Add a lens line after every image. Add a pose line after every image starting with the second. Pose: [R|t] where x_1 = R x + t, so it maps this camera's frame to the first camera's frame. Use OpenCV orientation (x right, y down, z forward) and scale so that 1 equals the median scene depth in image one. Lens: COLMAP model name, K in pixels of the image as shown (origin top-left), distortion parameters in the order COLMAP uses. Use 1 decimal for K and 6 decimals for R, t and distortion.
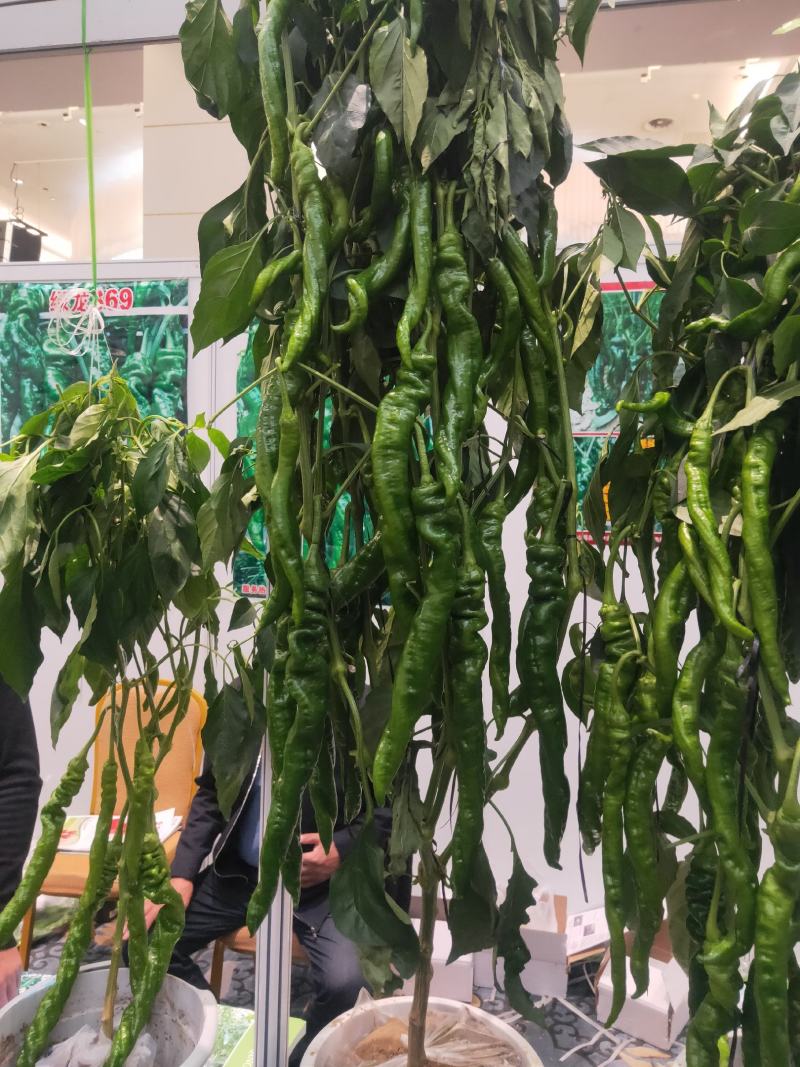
lens RADIAL K [[791.3, 0, 397.5], [0, 791.3, 530.0], [0, 0, 1]] dist [0.009624, -0.017143]
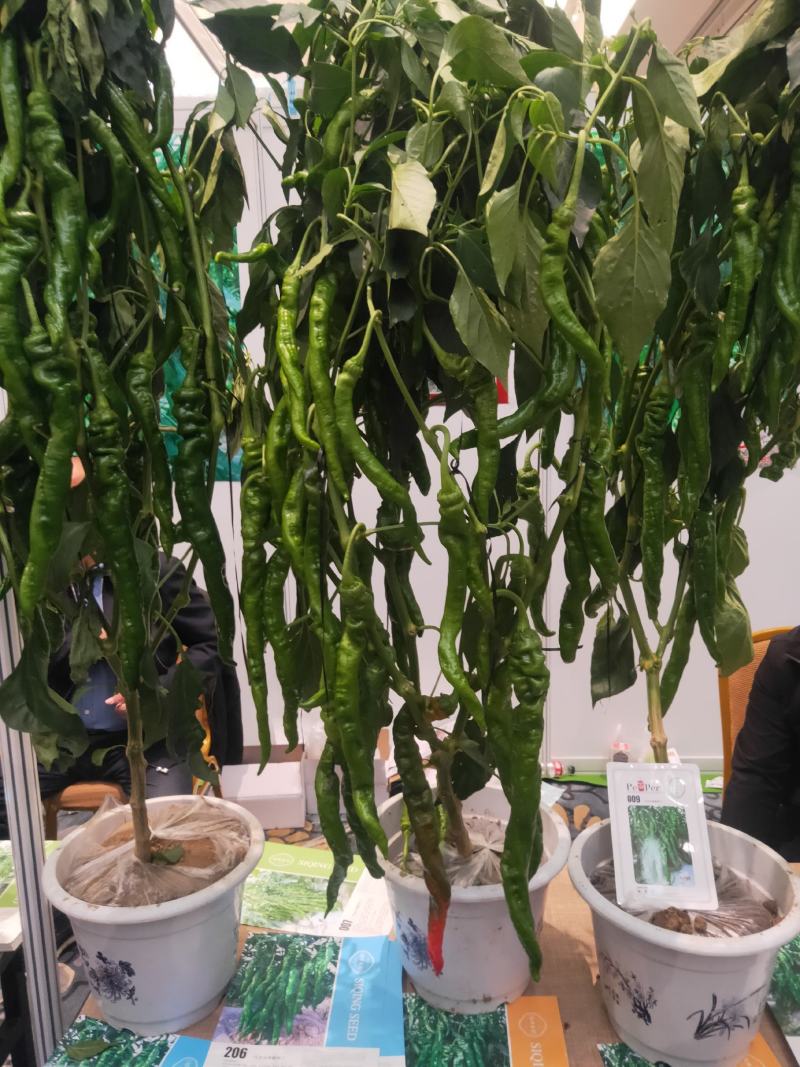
lens RADIAL K [[791.3, 0, 403.1], [0, 791.3, 534.2], [0, 0, 1]] dist [0.009624, -0.017143]
pose [[0.982370, -0.087825, 0.165031, 0.324513], [0.061195, 0.985213, 0.160031, 0.069787], [-0.176645, -0.147111, 0.973219, -0.207146]]
